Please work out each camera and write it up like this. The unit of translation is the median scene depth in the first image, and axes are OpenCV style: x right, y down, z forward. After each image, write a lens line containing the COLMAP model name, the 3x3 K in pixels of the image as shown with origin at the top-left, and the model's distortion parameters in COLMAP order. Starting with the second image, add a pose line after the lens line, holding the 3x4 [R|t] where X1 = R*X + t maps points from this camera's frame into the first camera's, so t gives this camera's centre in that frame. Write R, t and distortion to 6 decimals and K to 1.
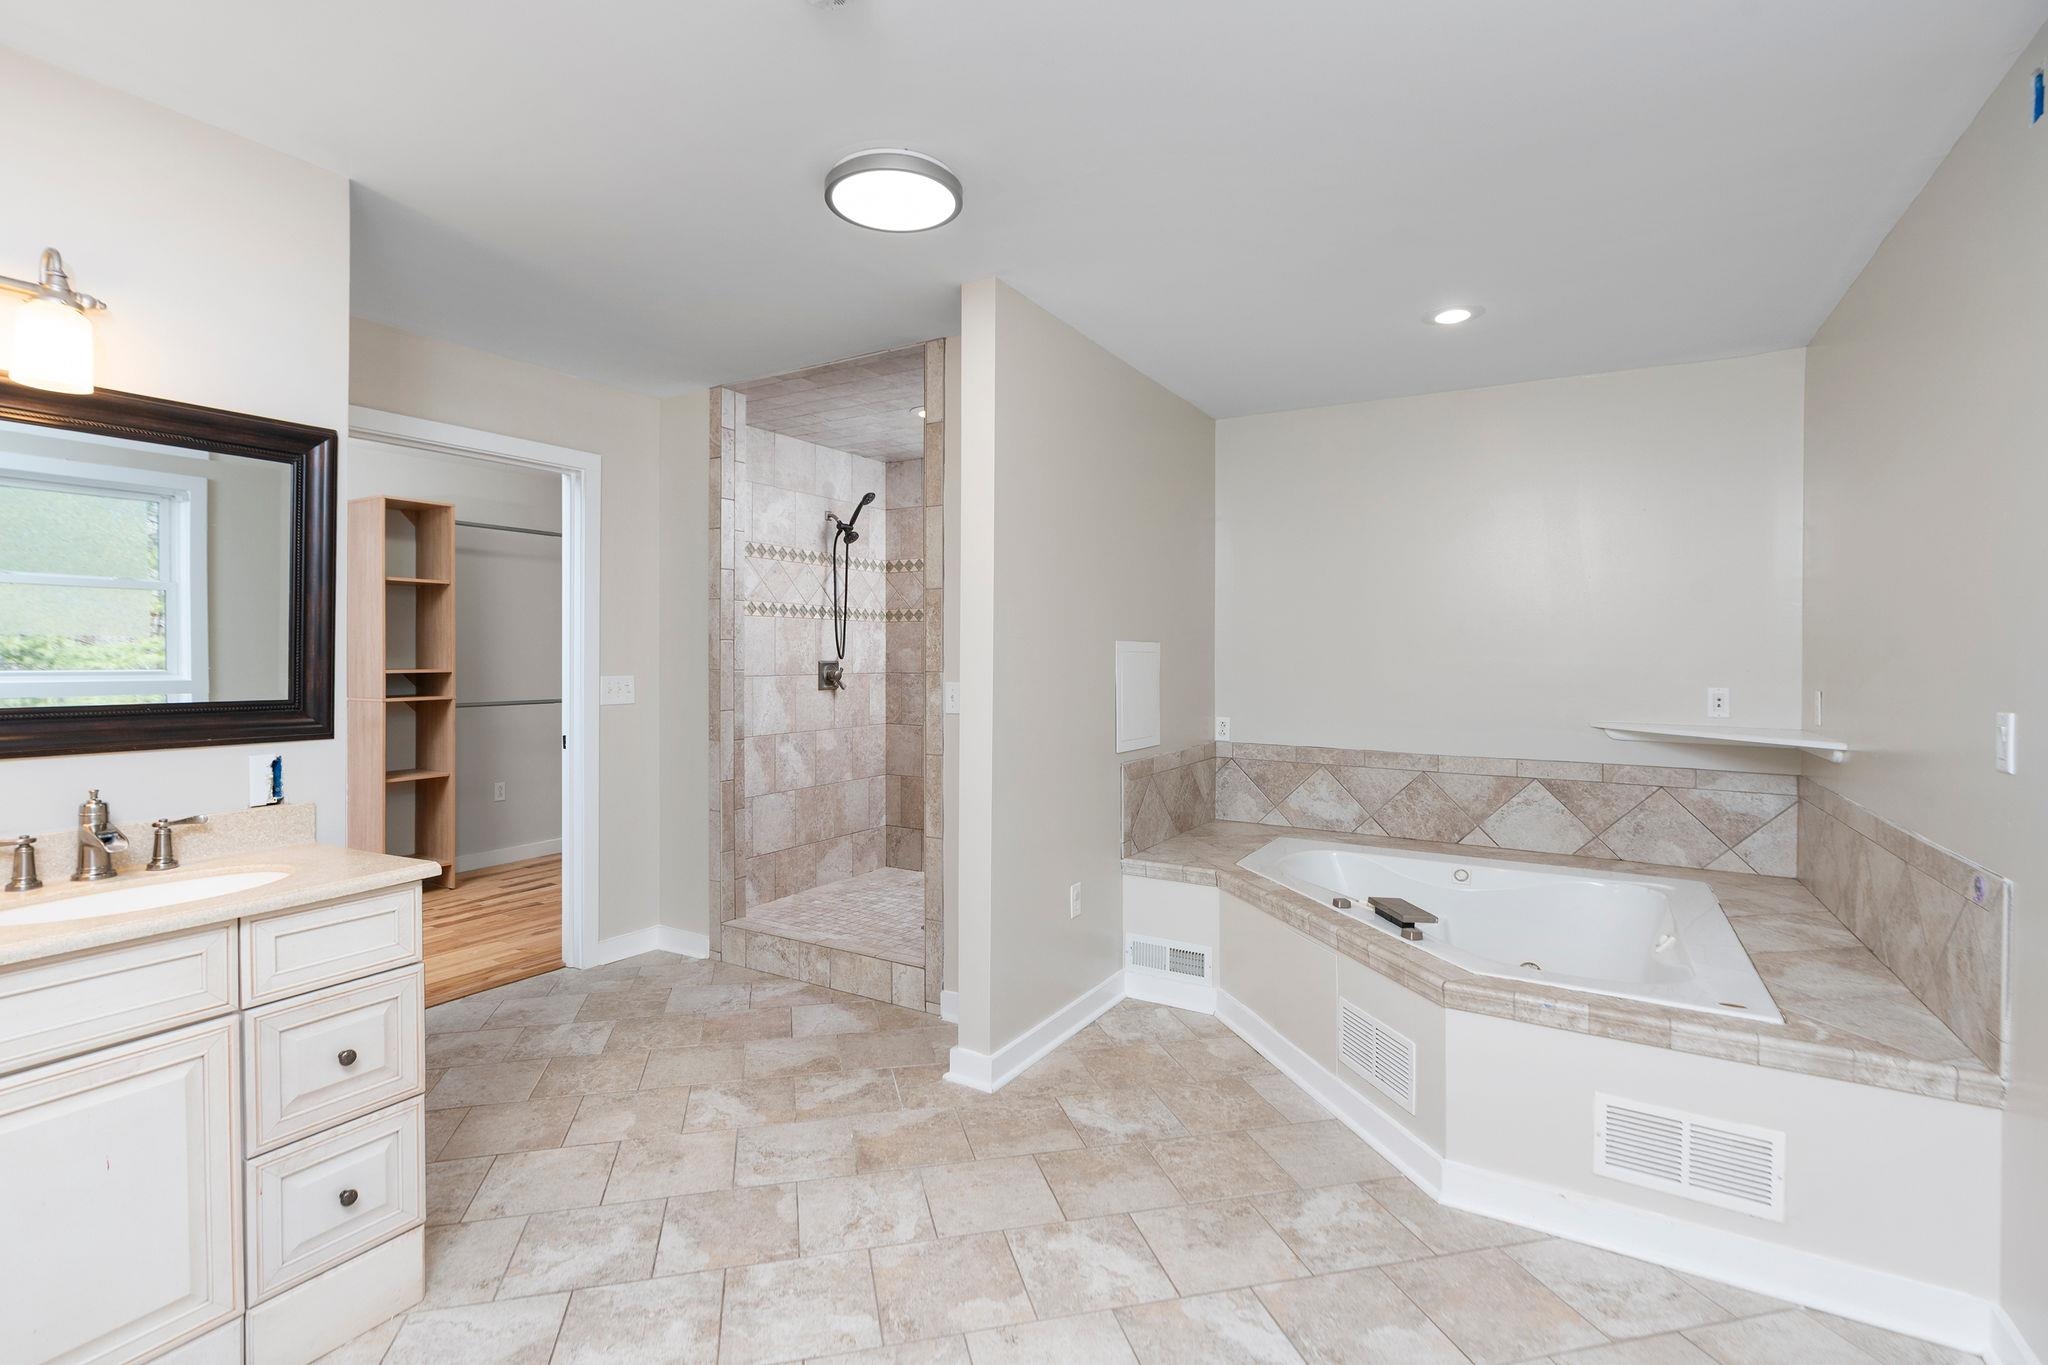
lens RADIAL K [[942.0, 0, 994.6], [0, 942.0, 657.4], [0, 0, 1]] dist [-0.001056, 0.001704]
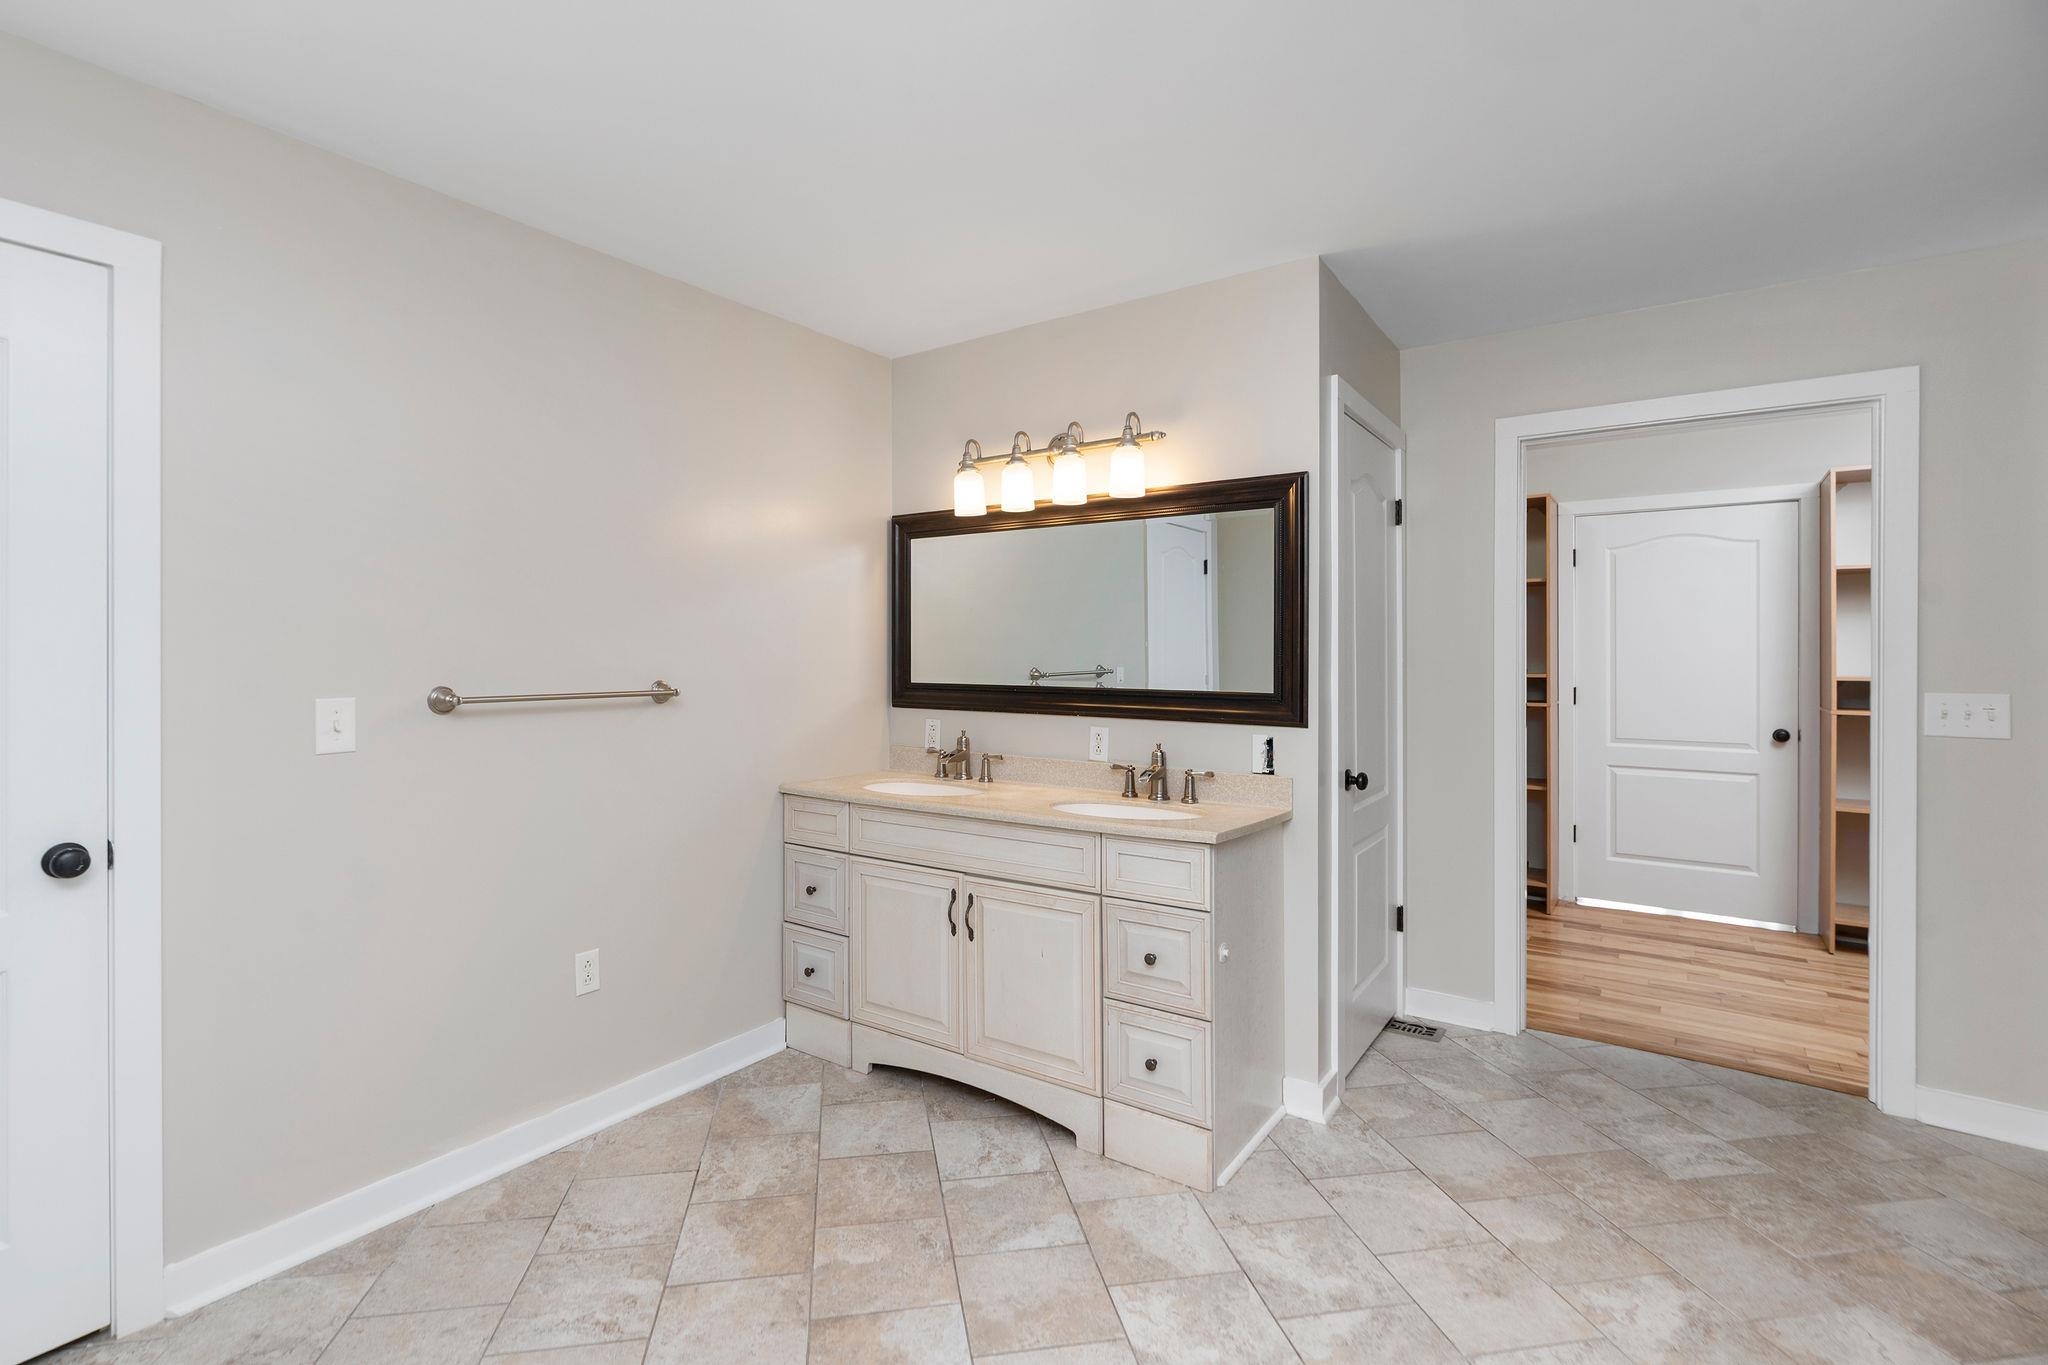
lens RADIAL K [[942.0, 0, 1020.9], [0, 942.0, 666.0], [0, 0, 1]] dist [-0.001056, 0.001704]
pose [[-0.050961, 0.006556, -0.998679, 0.569771], [-0.007944, 0.999944, 0.006970, 0.001556], [0.998669, 0.008289, -0.050906, 0.768957]]
